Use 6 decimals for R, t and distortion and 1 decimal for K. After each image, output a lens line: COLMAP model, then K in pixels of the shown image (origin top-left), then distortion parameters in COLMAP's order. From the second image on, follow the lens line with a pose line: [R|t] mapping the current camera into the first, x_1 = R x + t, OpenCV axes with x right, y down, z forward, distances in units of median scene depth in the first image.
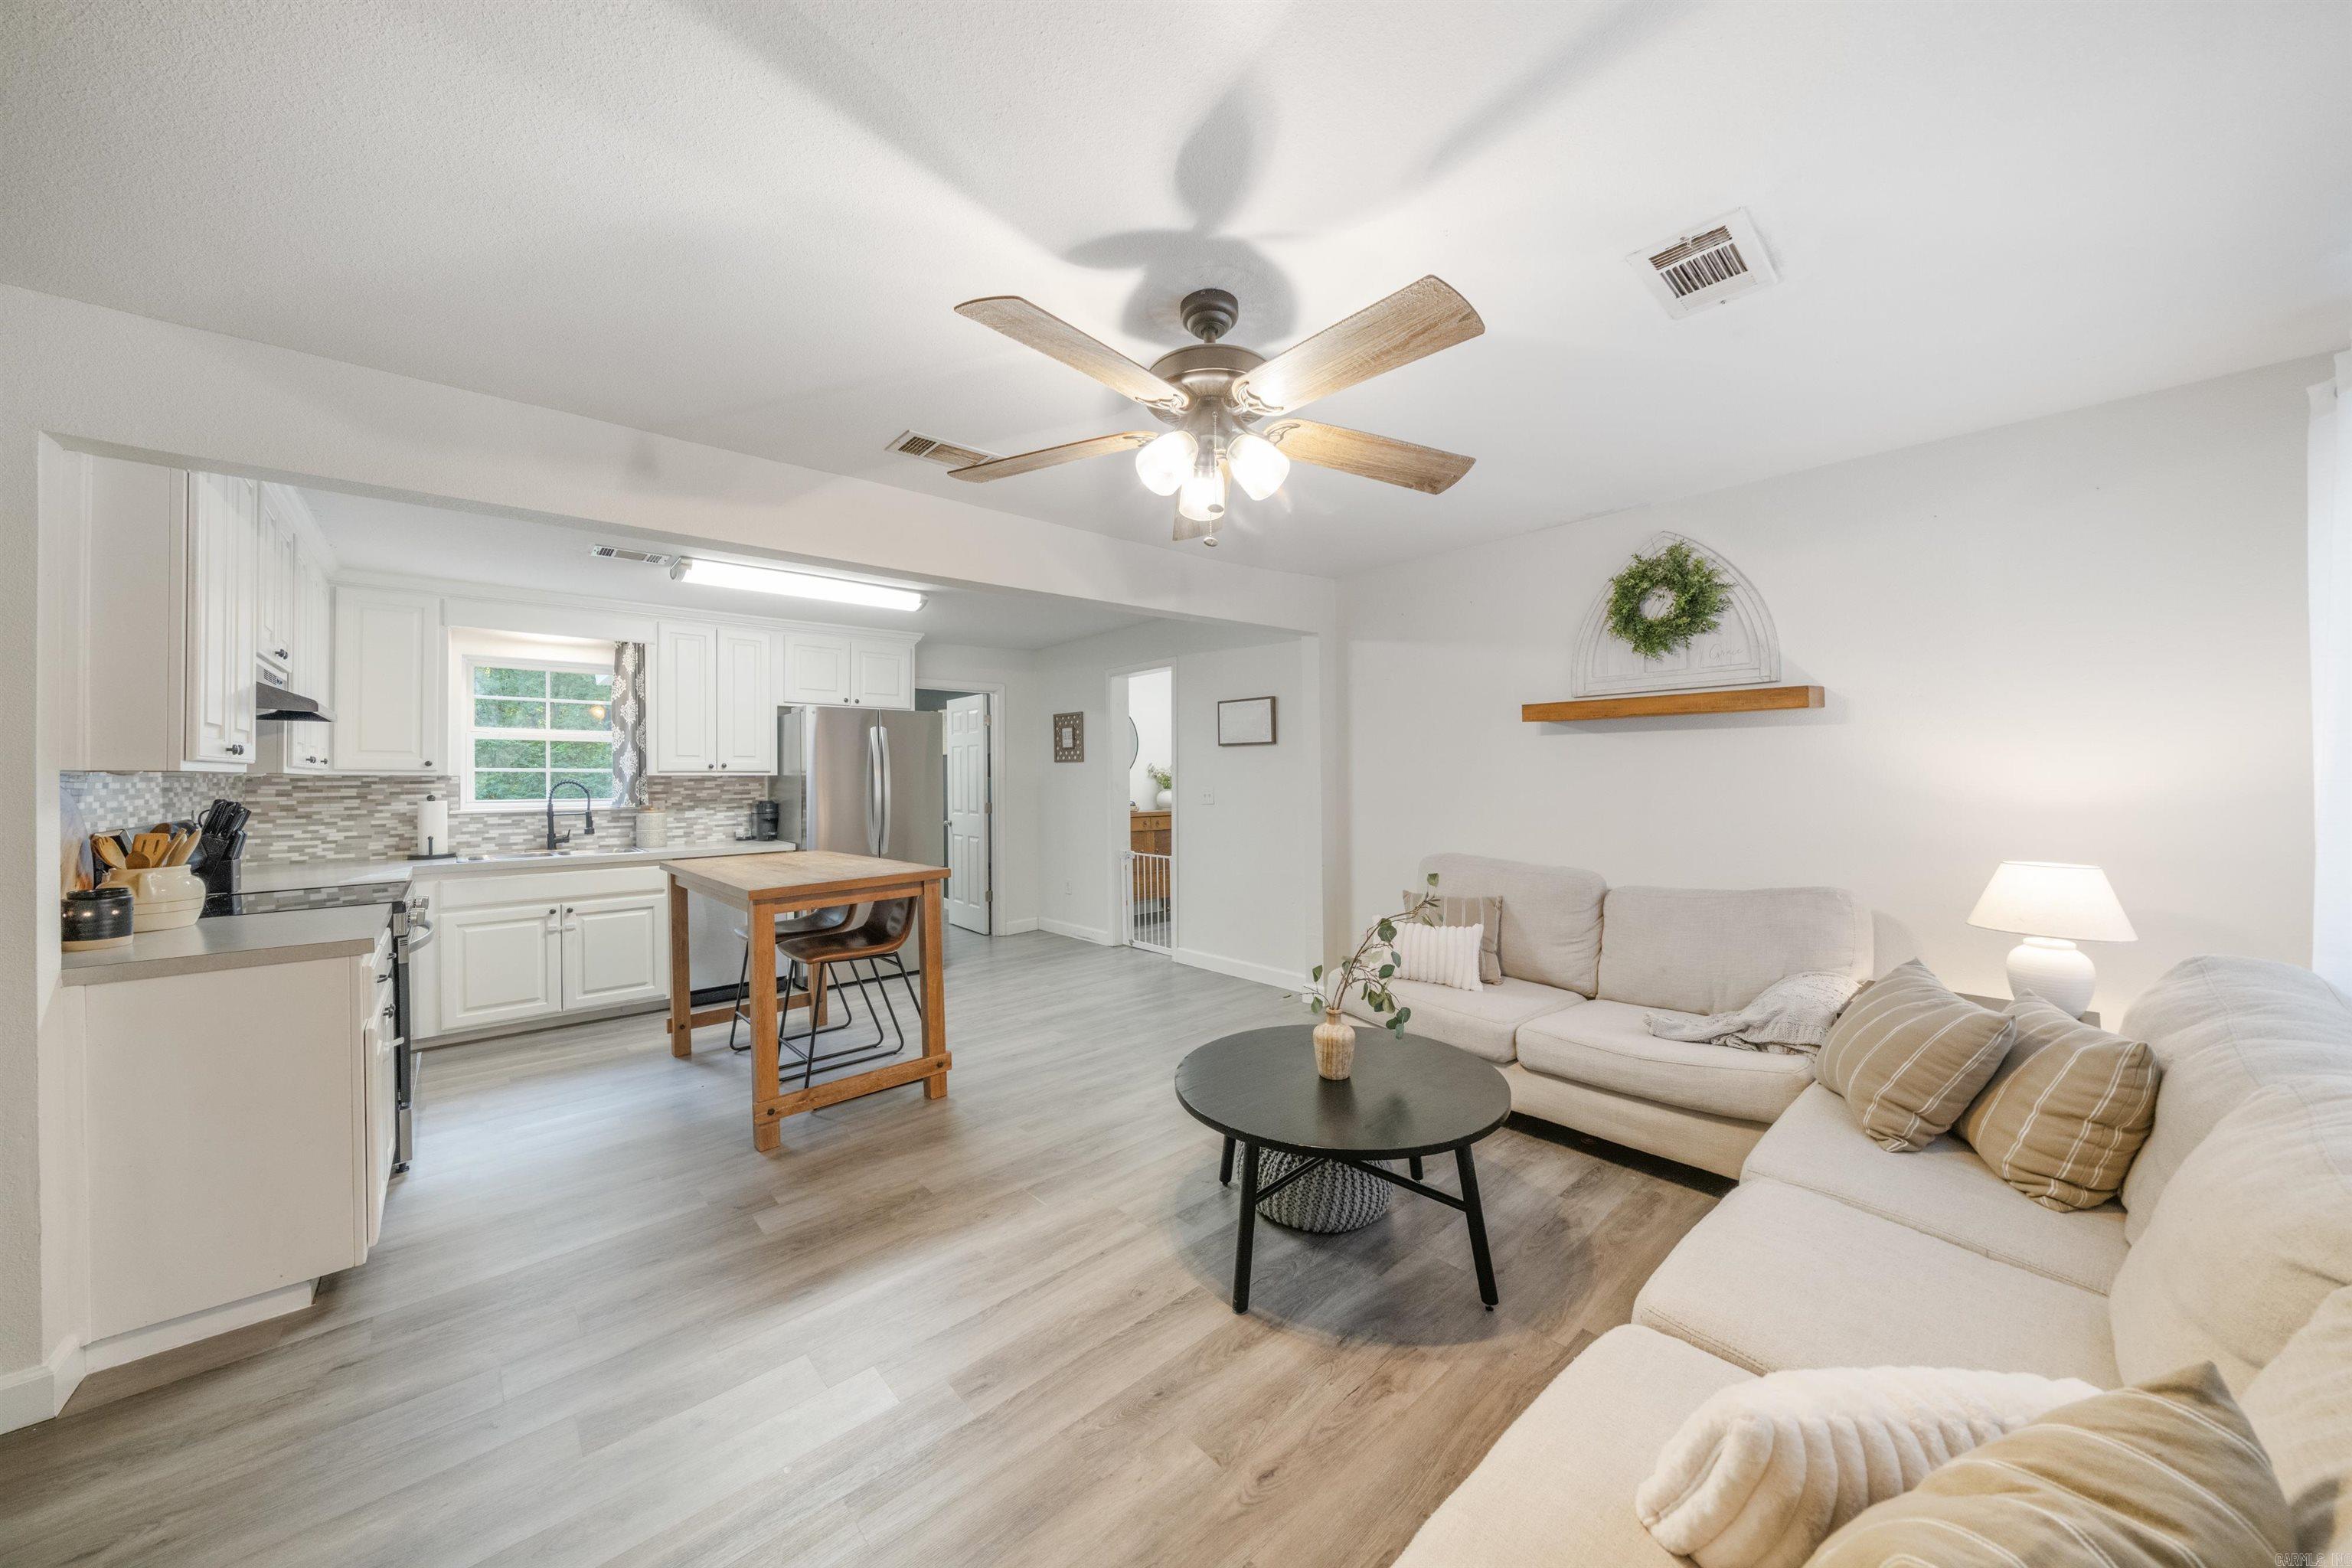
lens RADIAL K [[817.1, 0, 1170.8], [0, 817.1, 775.0], [0, 0, 1]] dist [-0.001485, -0.000219]
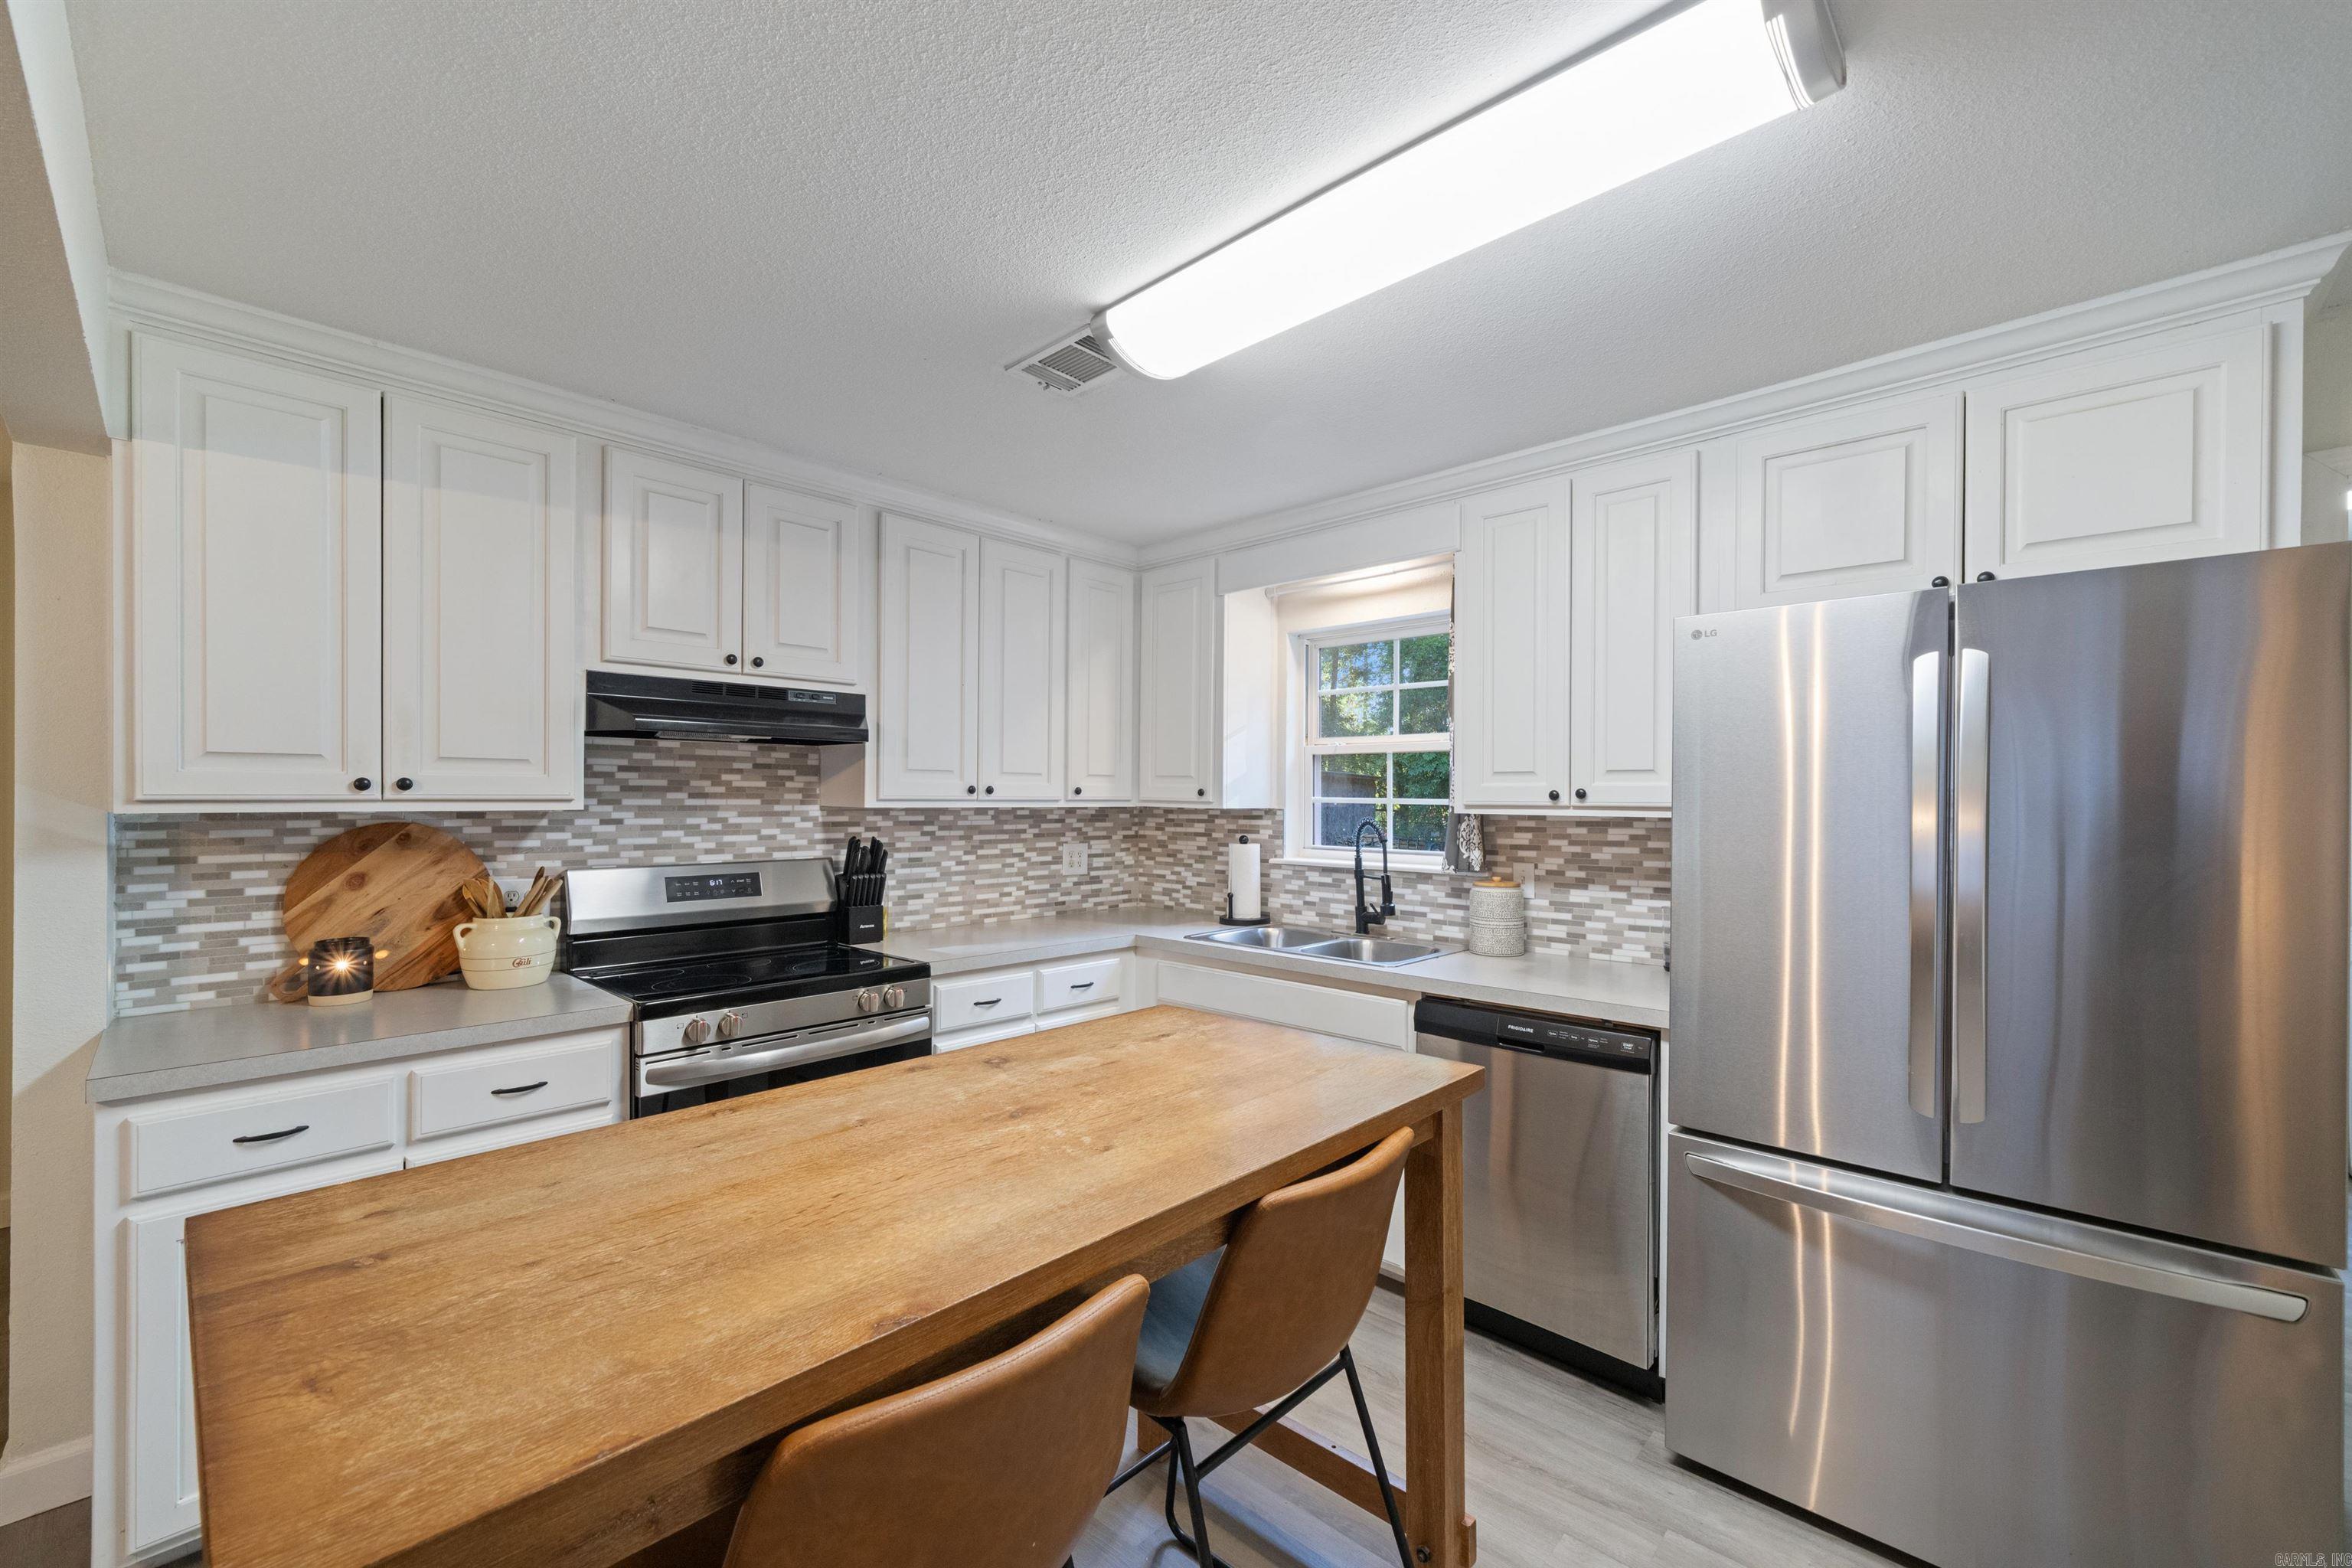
lens RADIAL K [[941.5, 0, 1177.8], [0, 941.5, 800.6], [0, 0, 1]] dist [0.000028, 0.000400]
pose [[0.093001, 0.009277, -0.995623, -0.078360], [-0.003928, 0.999952, 0.008951, -0.012682], [0.995658, 0.003078, 0.093033, 0.817720]]
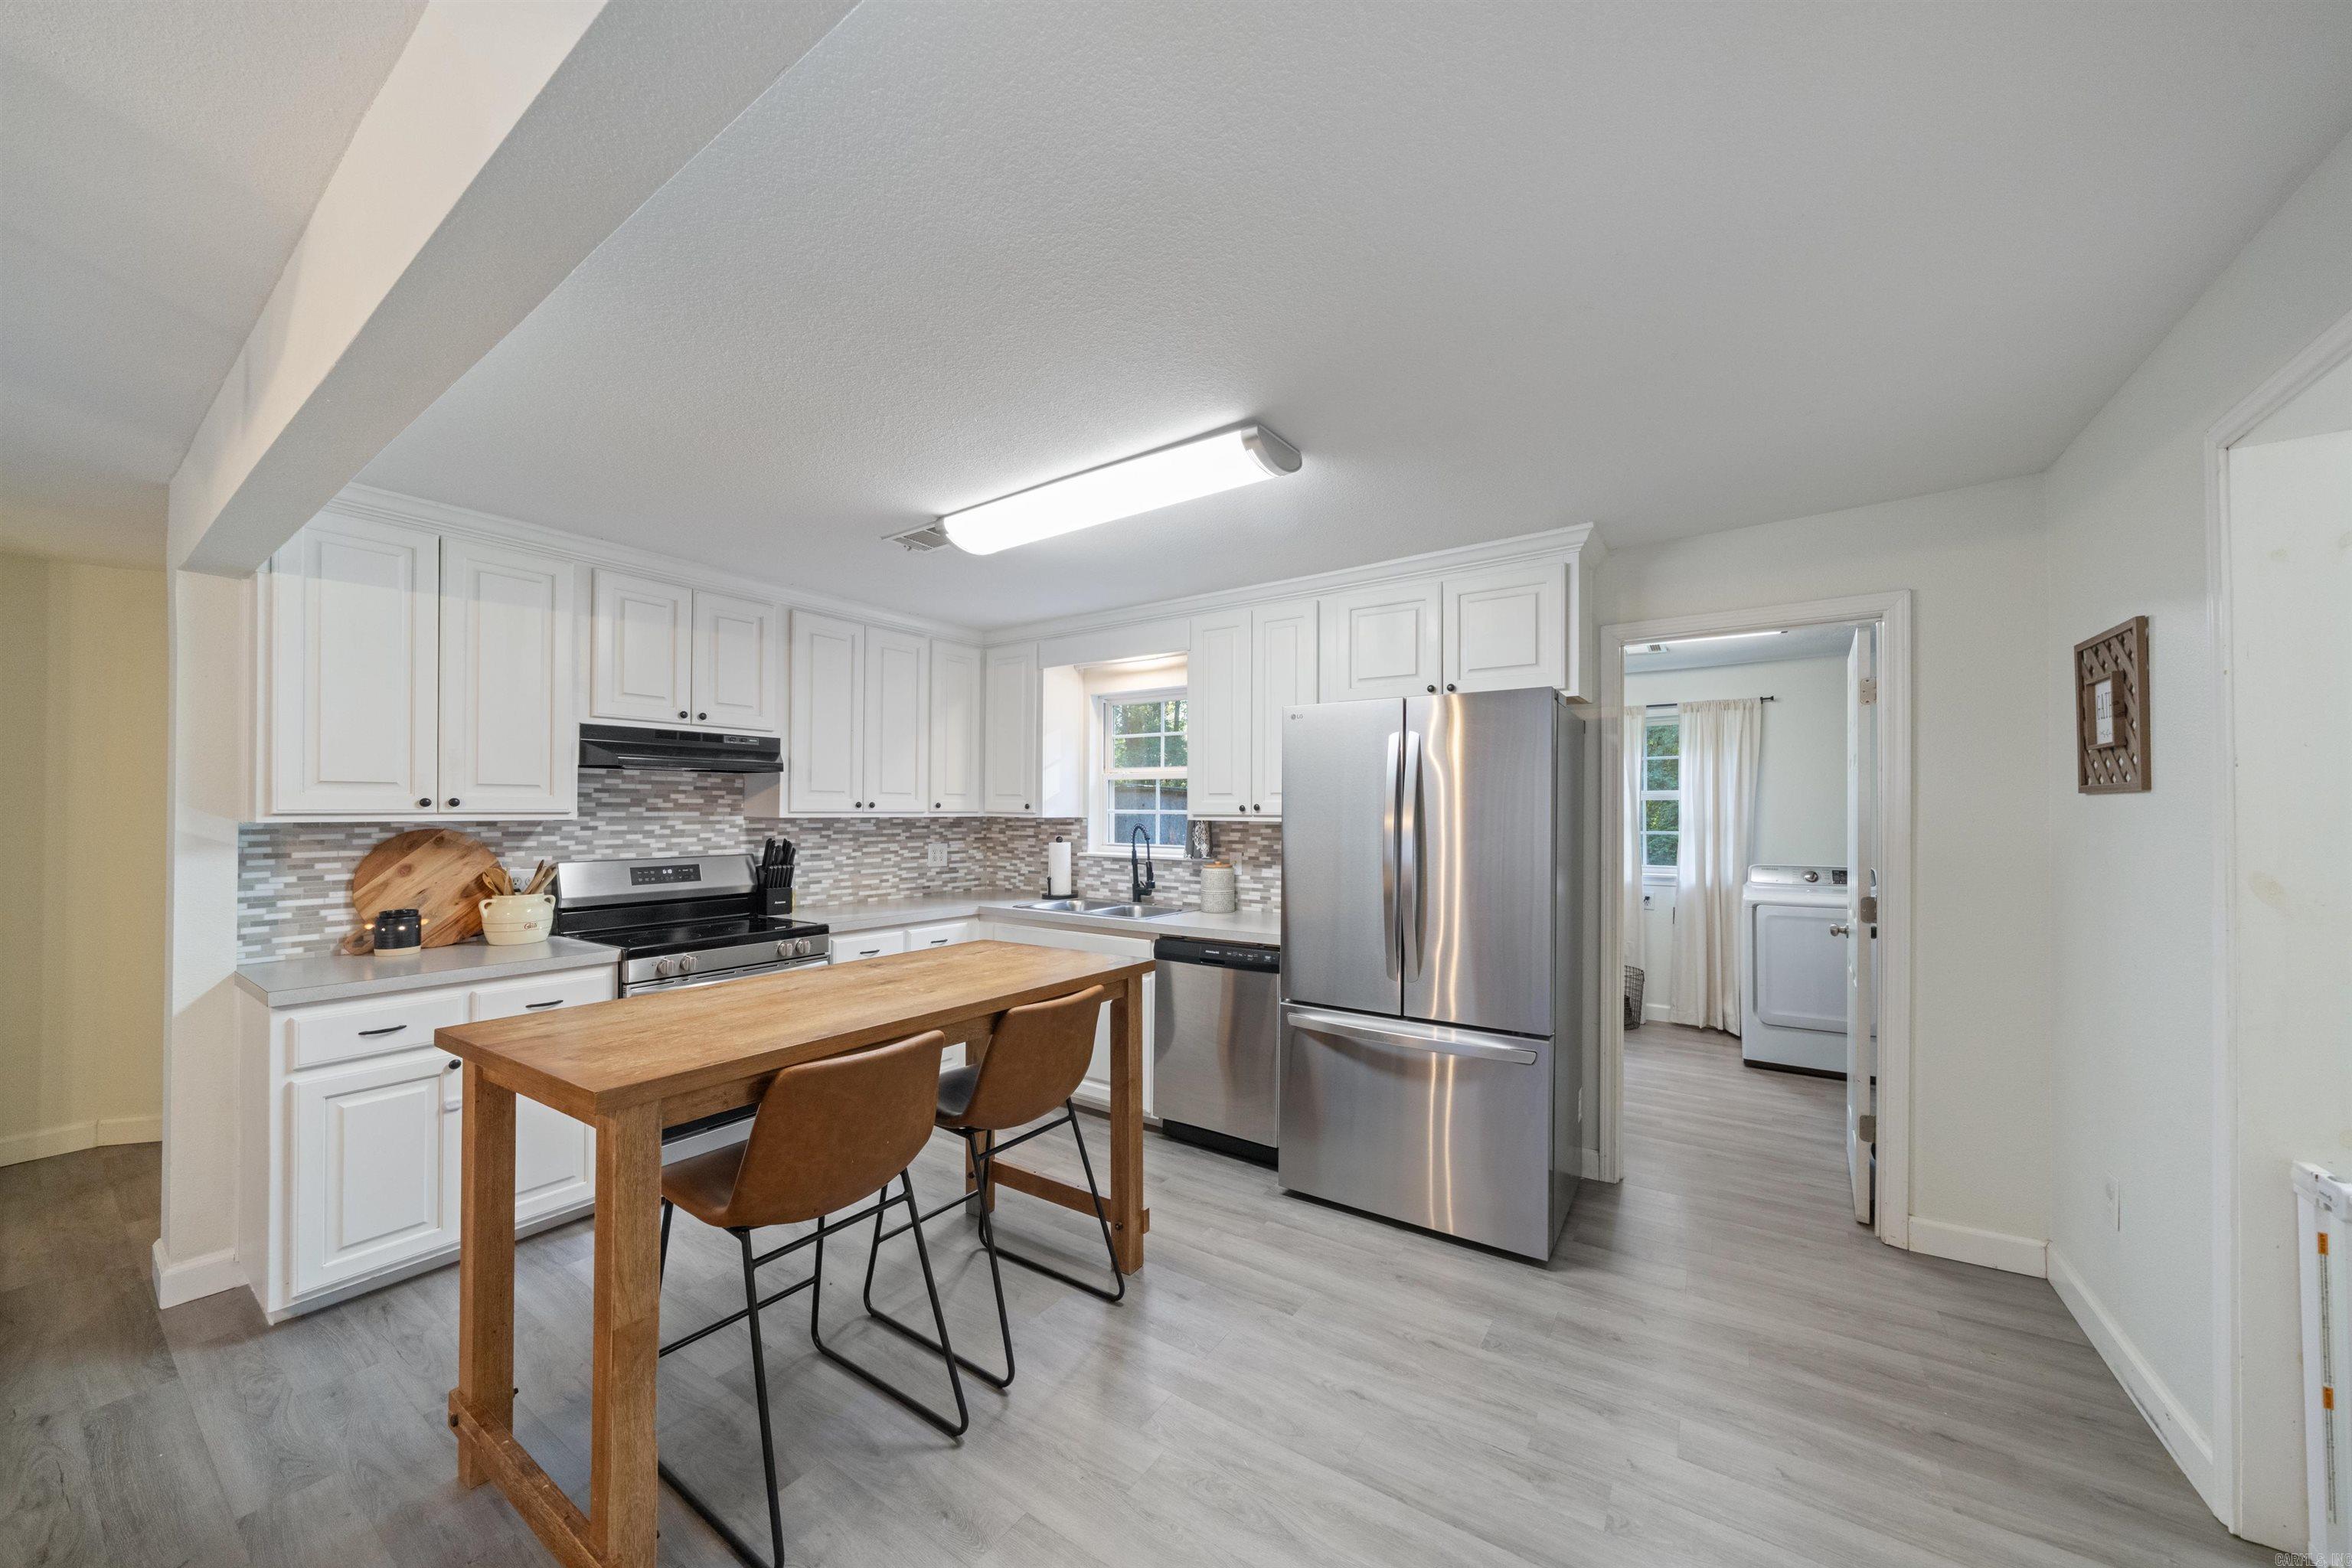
lens RADIAL K [[819.7, 0, 1177.9], [0, 819.7, 804.7], [0, 0, 1]] dist [-0.001167, -0.000303]
pose [[0.246941, 0.000698, -0.969030, 0.121819], [-0.002946, 0.999996, -0.000031, -0.014845], [0.969026, 0.002863, 0.246942, 0.841991]]
